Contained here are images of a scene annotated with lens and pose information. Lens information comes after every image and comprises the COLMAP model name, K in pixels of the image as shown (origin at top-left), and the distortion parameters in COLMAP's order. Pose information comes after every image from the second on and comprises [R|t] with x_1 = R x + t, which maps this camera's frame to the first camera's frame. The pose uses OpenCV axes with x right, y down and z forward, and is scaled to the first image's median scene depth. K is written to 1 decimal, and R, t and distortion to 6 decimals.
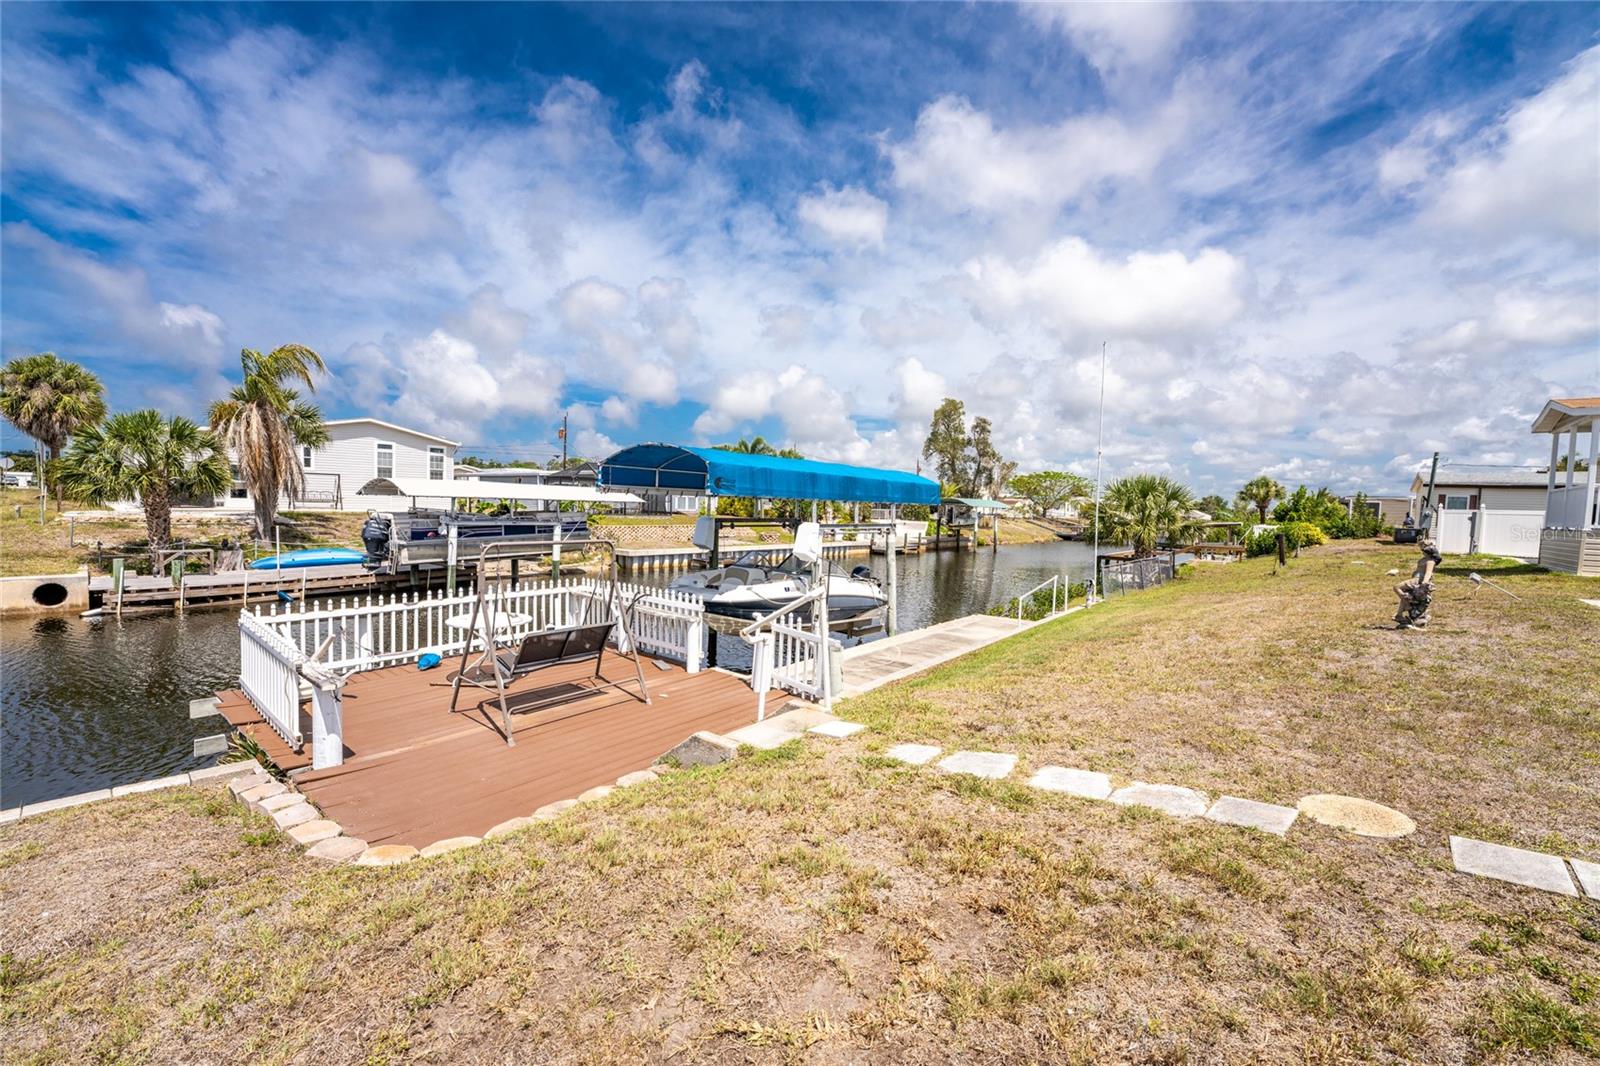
lens RADIAL K [[656.5, 0, 800.8], [0, 656.5, 517.0], [0, 0, 1]] dist [-0.035258, 0.005081]
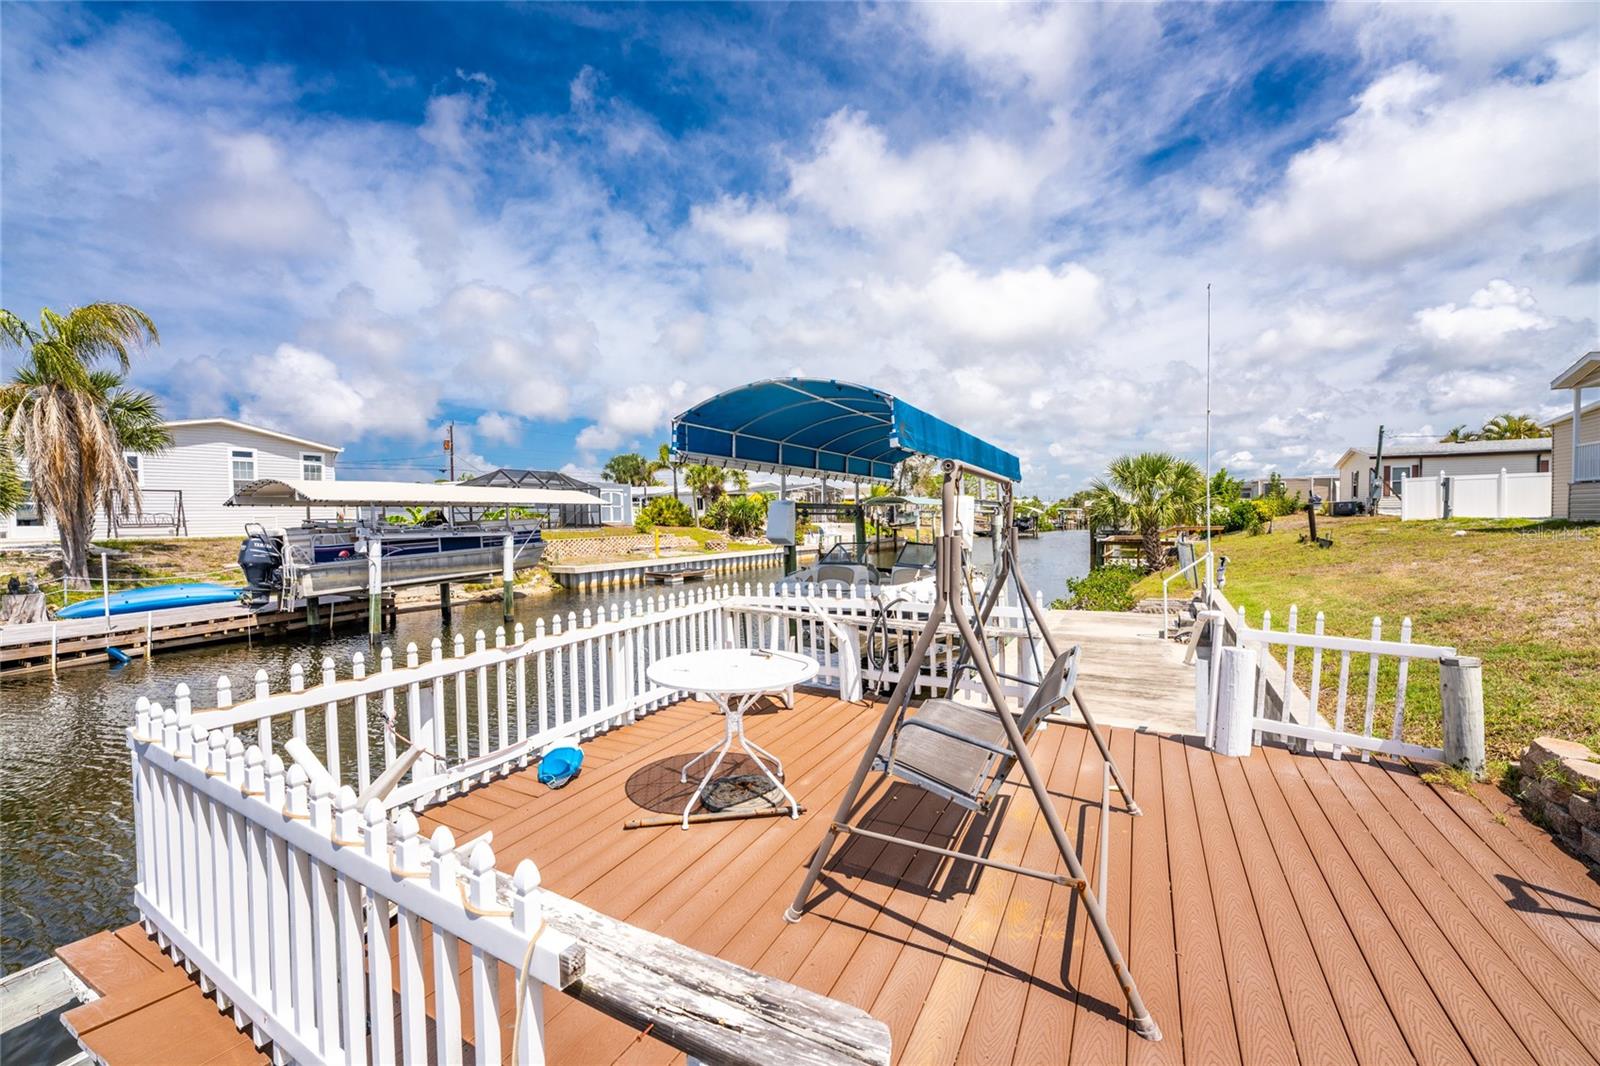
lens RADIAL K [[654.7, 0, 800.0], [0, 654.7, 533.0], [0, 0, 1]] dist [-0.035465, 0.006606]
pose [[0.984038, -0.050527, 0.170632, -0.160861], [0.049544, 0.998722, 0.010017, 0.018843], [-0.170921, -0.001403, 0.985284, 0.169371]]
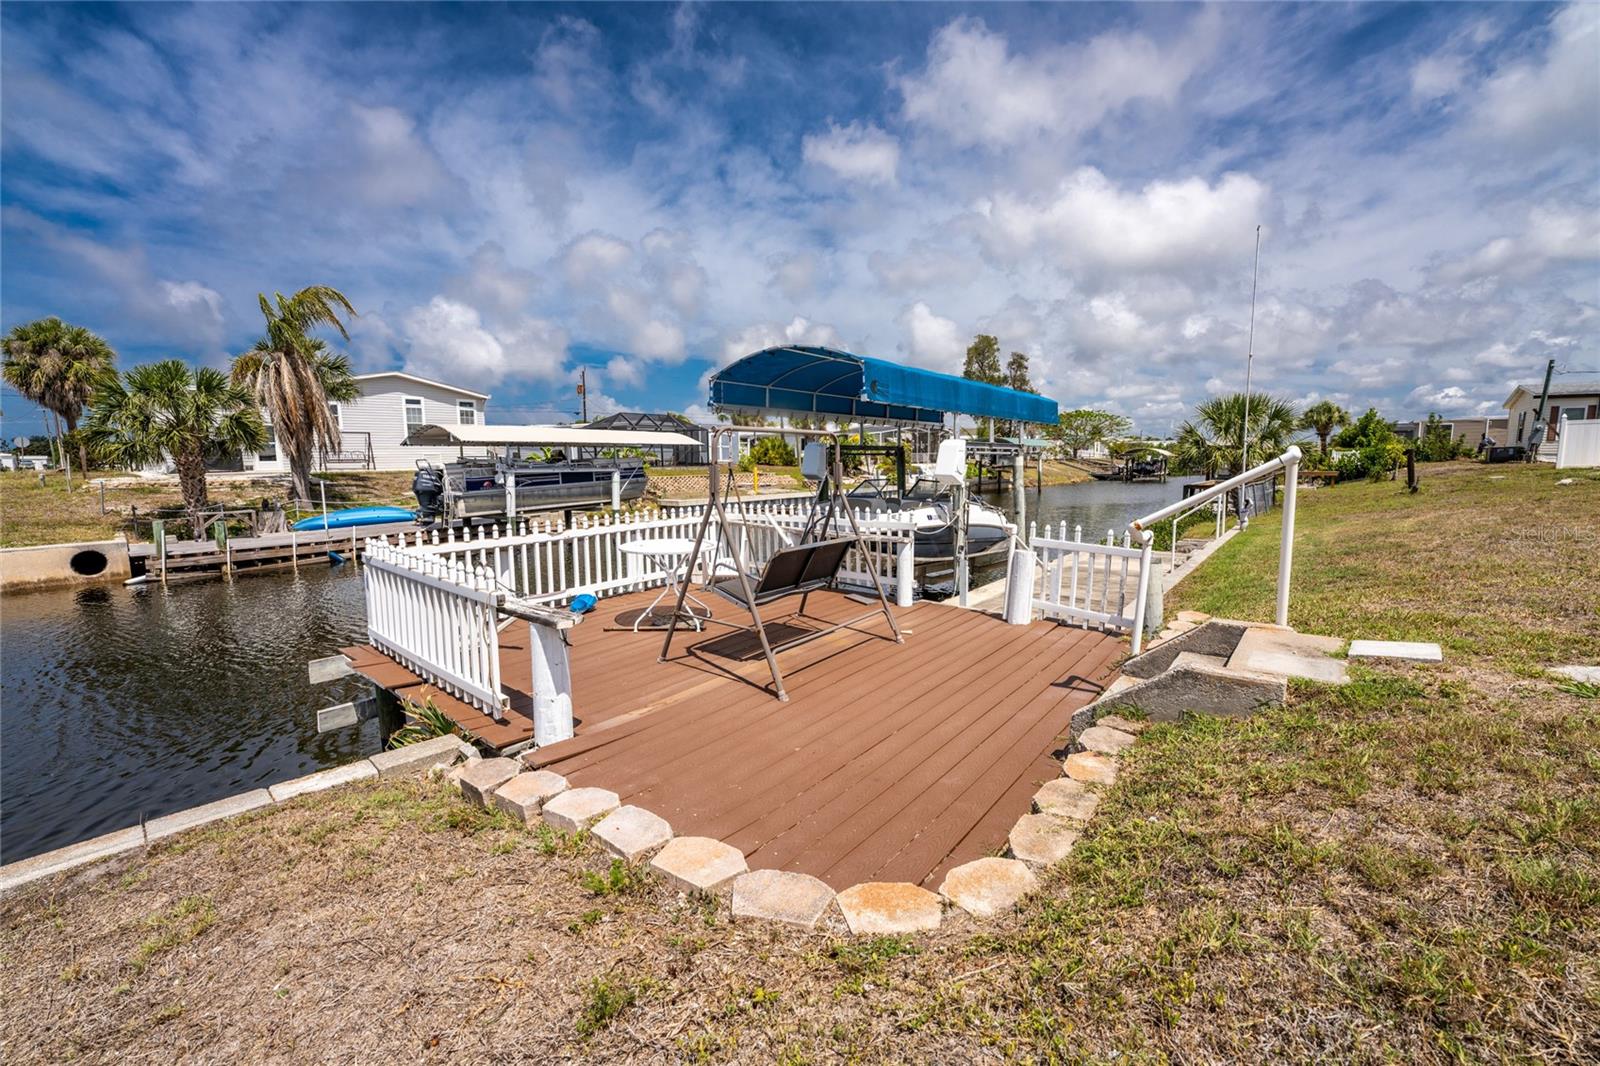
lens RADIAL K [[657.3, 0, 799.1], [0, 657.3, 524.4], [0, 0, 1]] dist [-0.033695, 0.004831]
pose [[0.999125, -0.037654, -0.018230, -0.098101], [0.038980, 0.996122, 0.078876, 0.024267], [0.015189, -0.079517, 0.996718, 0.069964]]
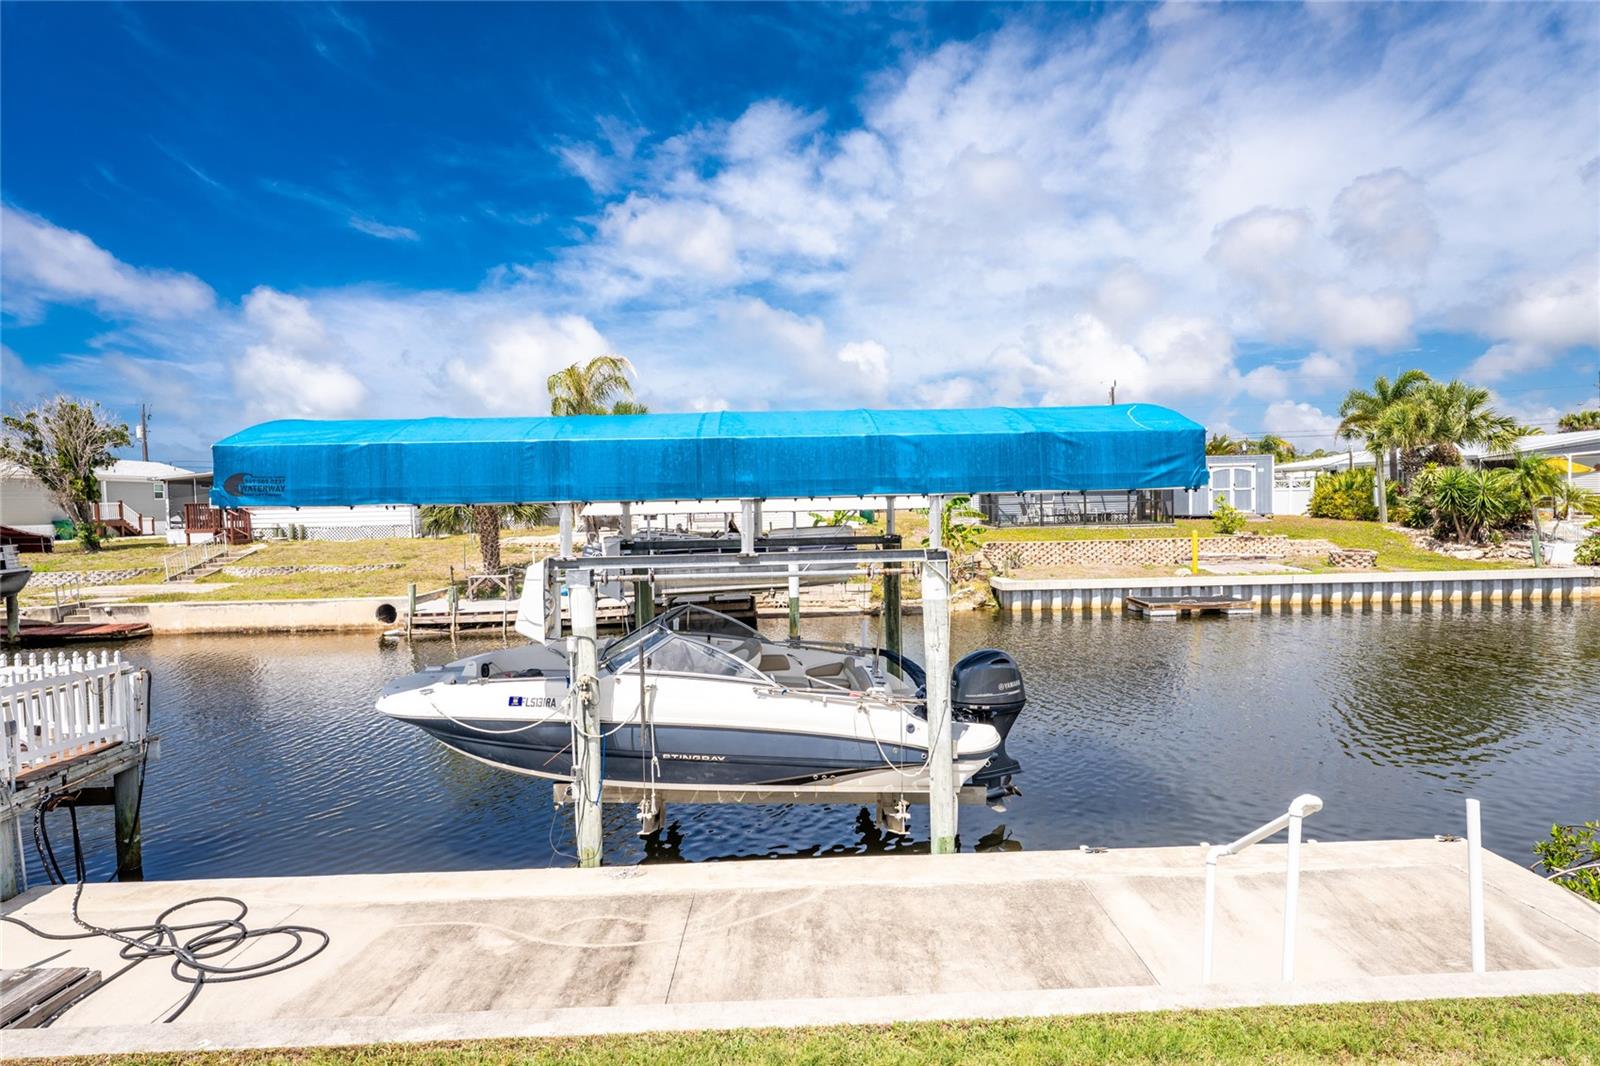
lens RADIAL K [[828.8, 0, 806.7], [0, 828.8, 500.0], [0, 0, 1]] dist [-0.003469, -0.000704]
pose [[0.642045, -0.053944, -0.764767, 0.329639], [0.027610, 0.998501, -0.047251, 0.006281], [0.766170, 0.009222, 0.642572, 0.448827]]
